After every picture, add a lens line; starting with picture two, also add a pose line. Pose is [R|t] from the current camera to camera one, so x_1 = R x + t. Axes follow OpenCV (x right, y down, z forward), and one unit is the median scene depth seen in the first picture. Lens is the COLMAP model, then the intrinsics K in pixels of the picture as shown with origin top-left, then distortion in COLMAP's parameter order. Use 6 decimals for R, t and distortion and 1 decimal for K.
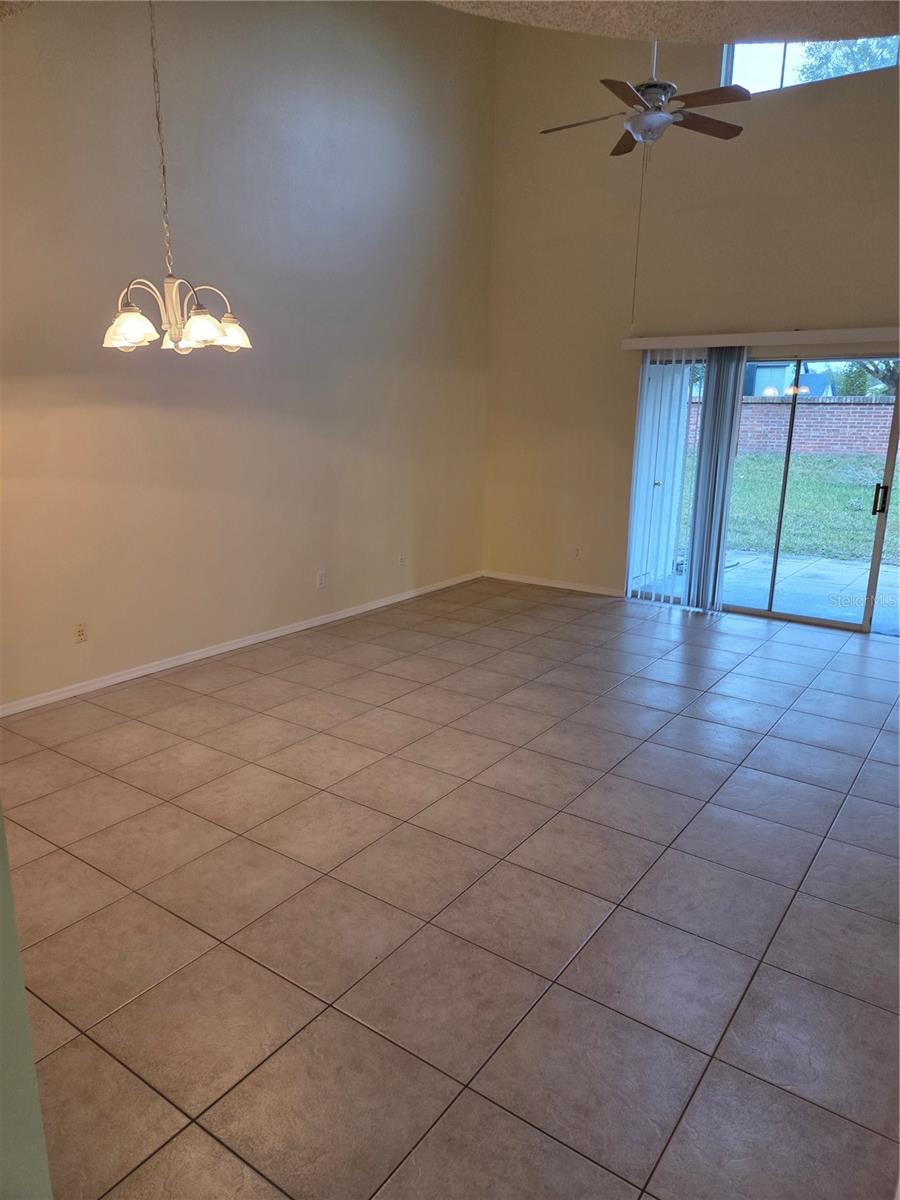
lens RADIAL K [[808.1, 0, 450.0], [0, 808.1, 600.0], [0, 0, 1]] dist [0.066590, -0.075792]
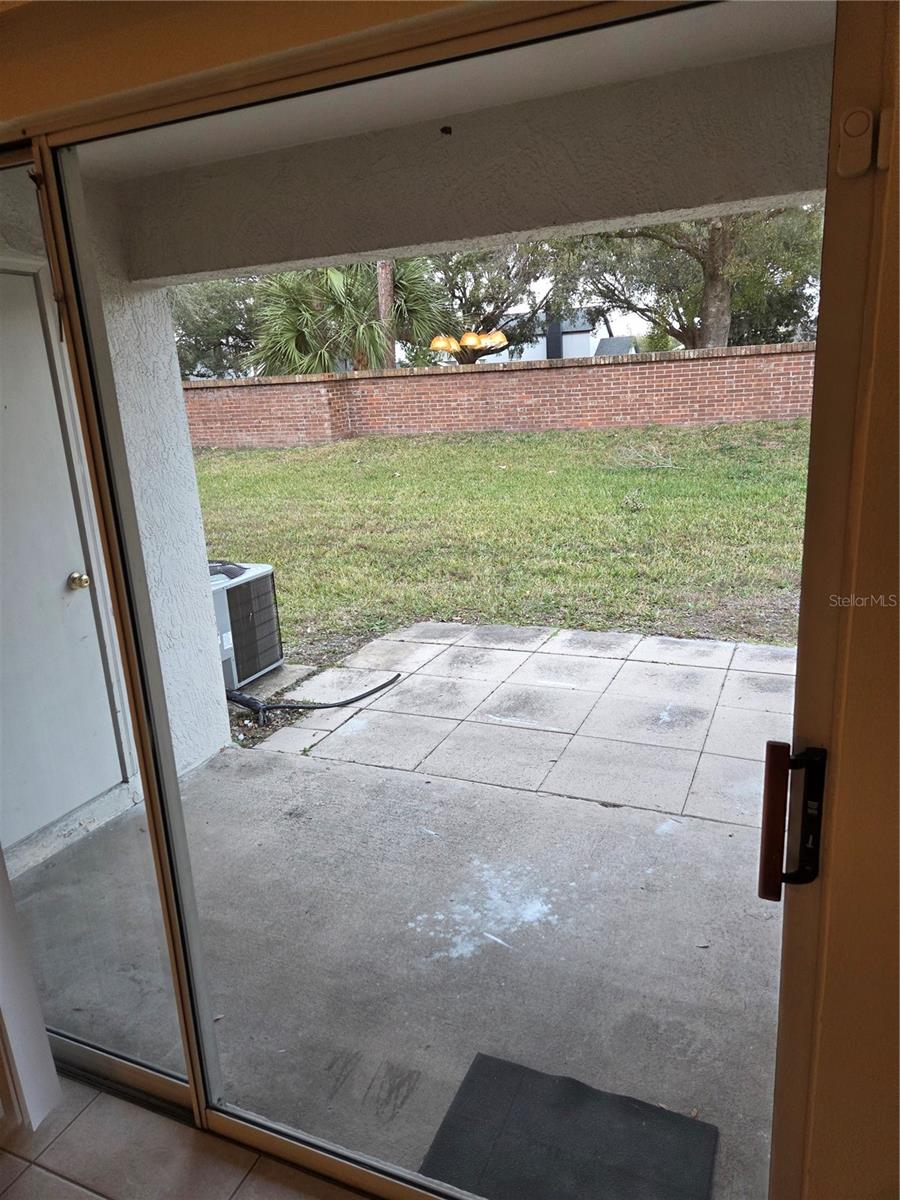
lens RADIAL K [[808.1, 0, 450.0], [0, 808.1, 600.0], [0, 0, 1]] dist [0.066590, -0.075792]
pose [[0.977756, -0.114833, 0.175520, 0.706046], [0.110816, 0.993308, 0.032550, -0.251927], [-0.178083, -0.012376, 0.983938, 1.121119]]
